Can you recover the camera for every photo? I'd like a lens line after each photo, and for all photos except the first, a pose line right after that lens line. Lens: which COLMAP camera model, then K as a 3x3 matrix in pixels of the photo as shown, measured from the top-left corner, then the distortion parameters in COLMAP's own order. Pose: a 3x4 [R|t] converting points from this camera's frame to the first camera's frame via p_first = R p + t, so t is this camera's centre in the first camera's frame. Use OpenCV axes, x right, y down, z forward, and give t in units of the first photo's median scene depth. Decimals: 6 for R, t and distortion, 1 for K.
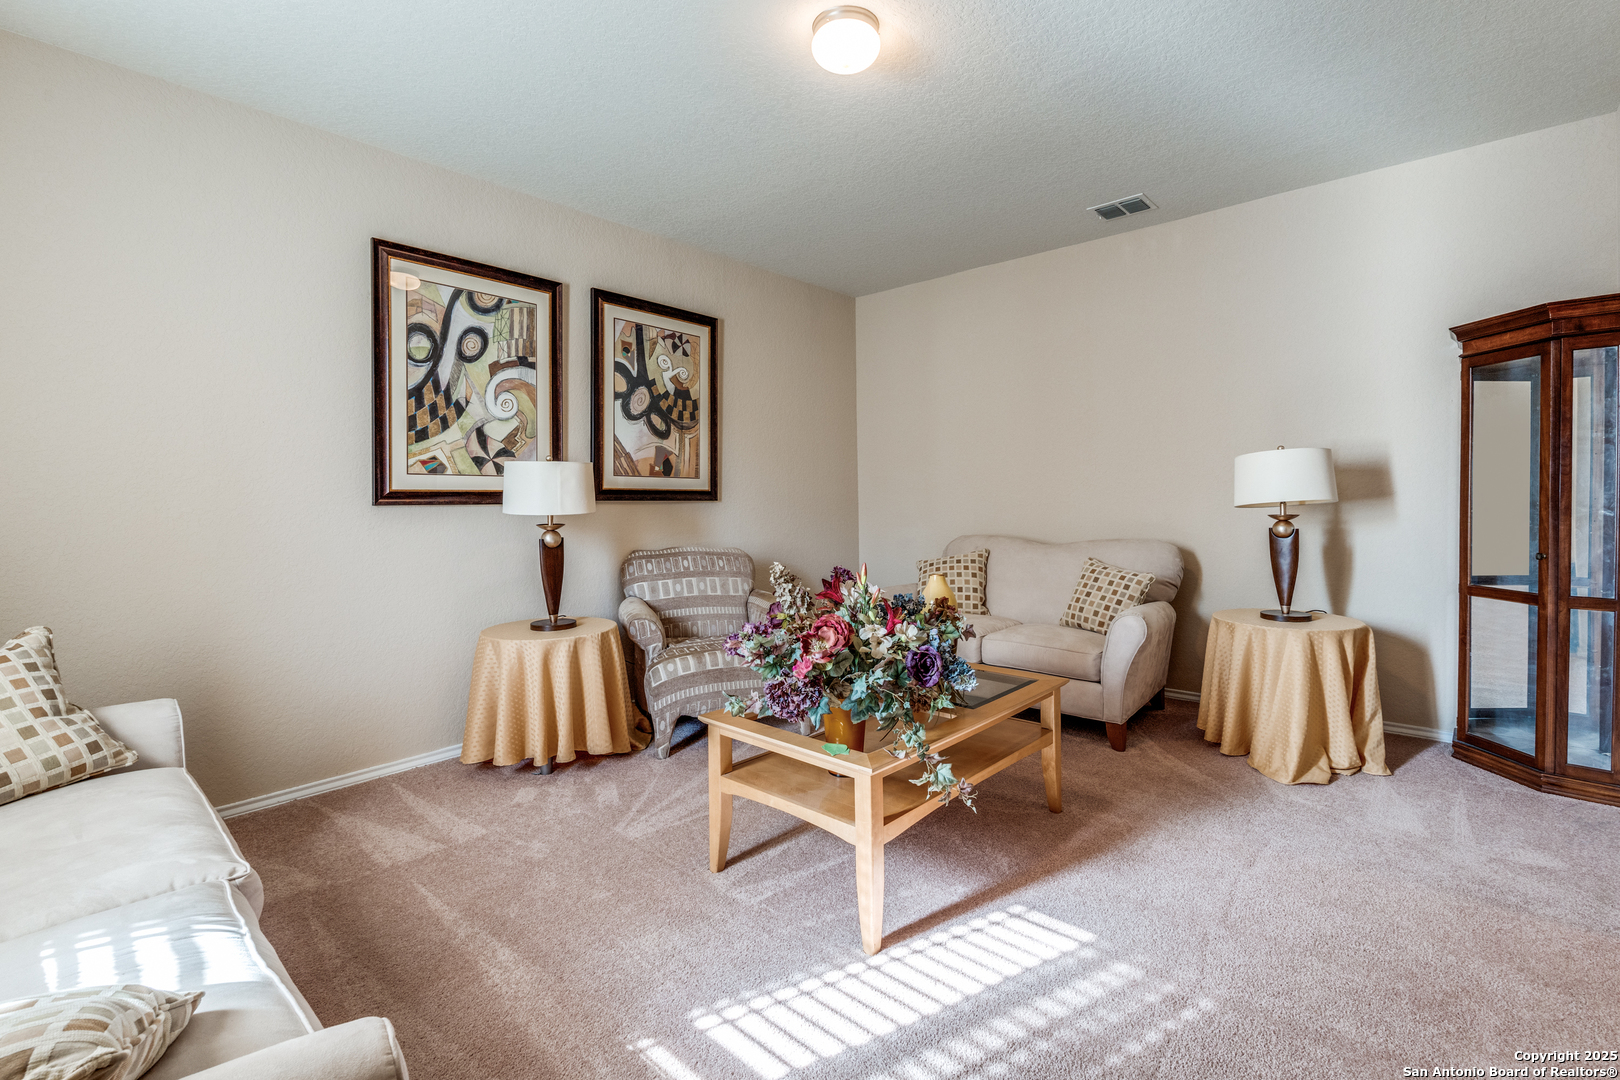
lens RADIAL K [[726.1, 0, 799.3], [0, 726.1, 515.2], [0, 0, 1]] dist [-0.000269, 0.000086]
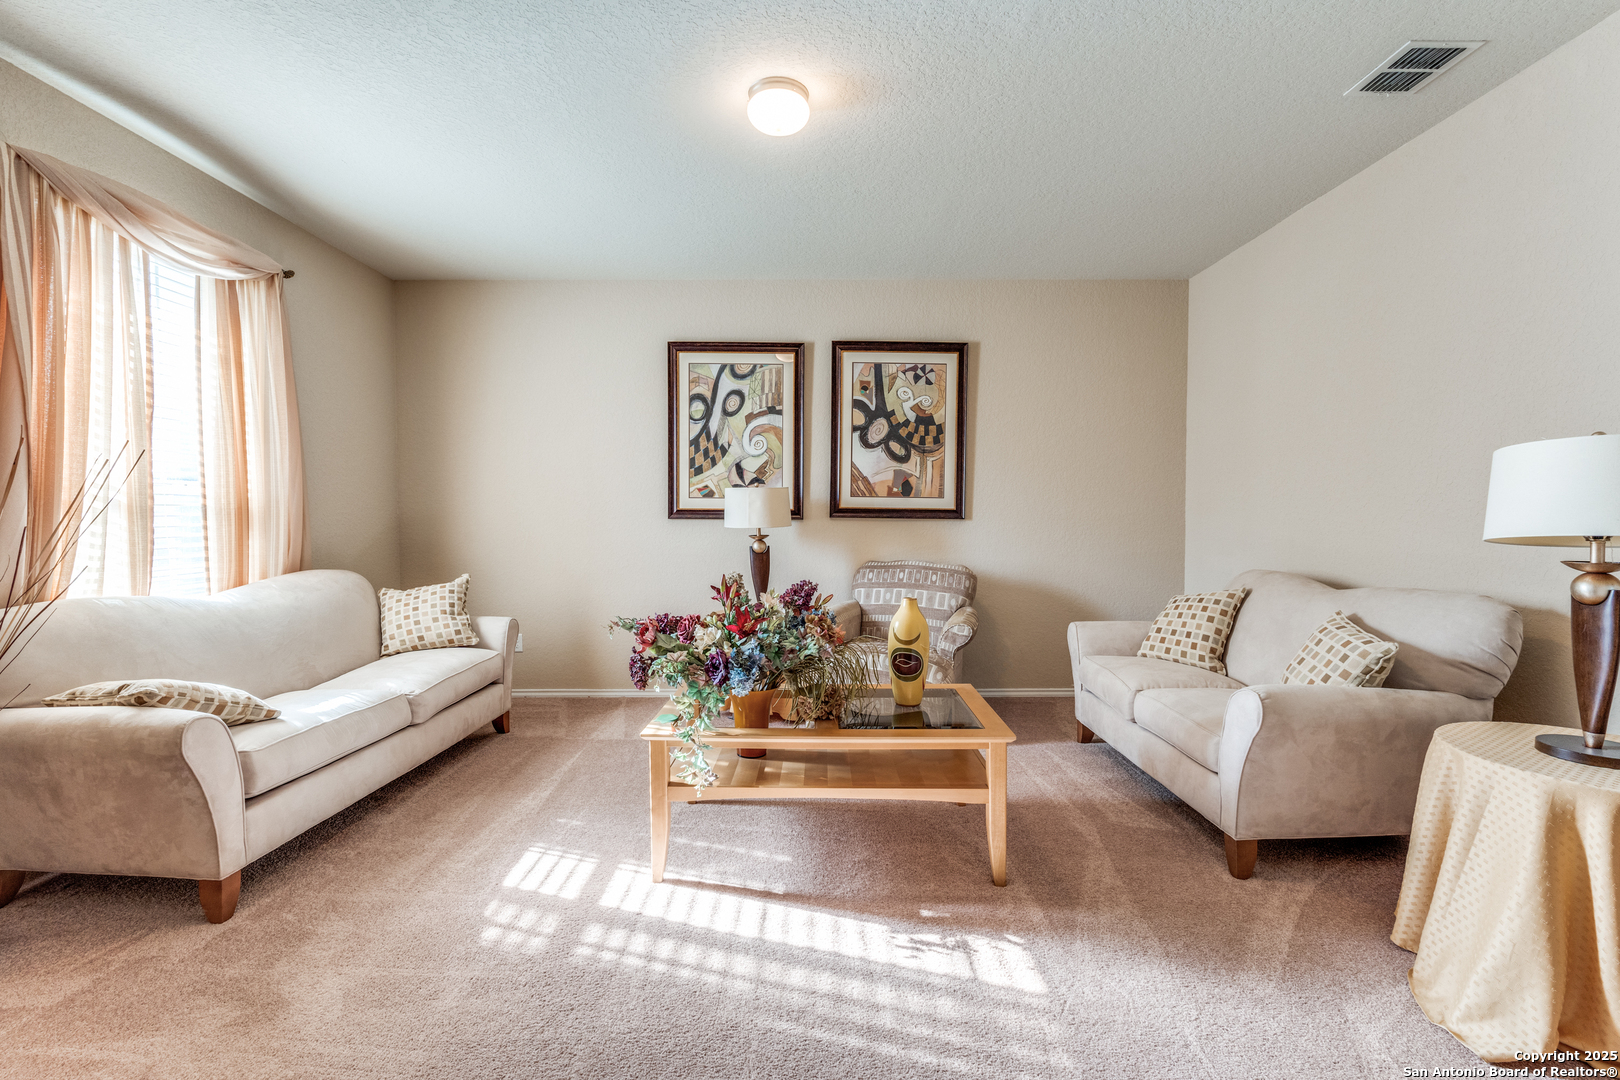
lens RADIAL K [[693.9, 0, 812.6], [0, 693.9, 550.7], [0, 0, 1]] dist [0.000019, 0.000061]
pose [[0.669672, 0.048880, -0.741047, 0.551089], [-0.026778, 0.998772, 0.041681, -0.012068], [0.742174, -0.008069, 0.670158, 0.195816]]
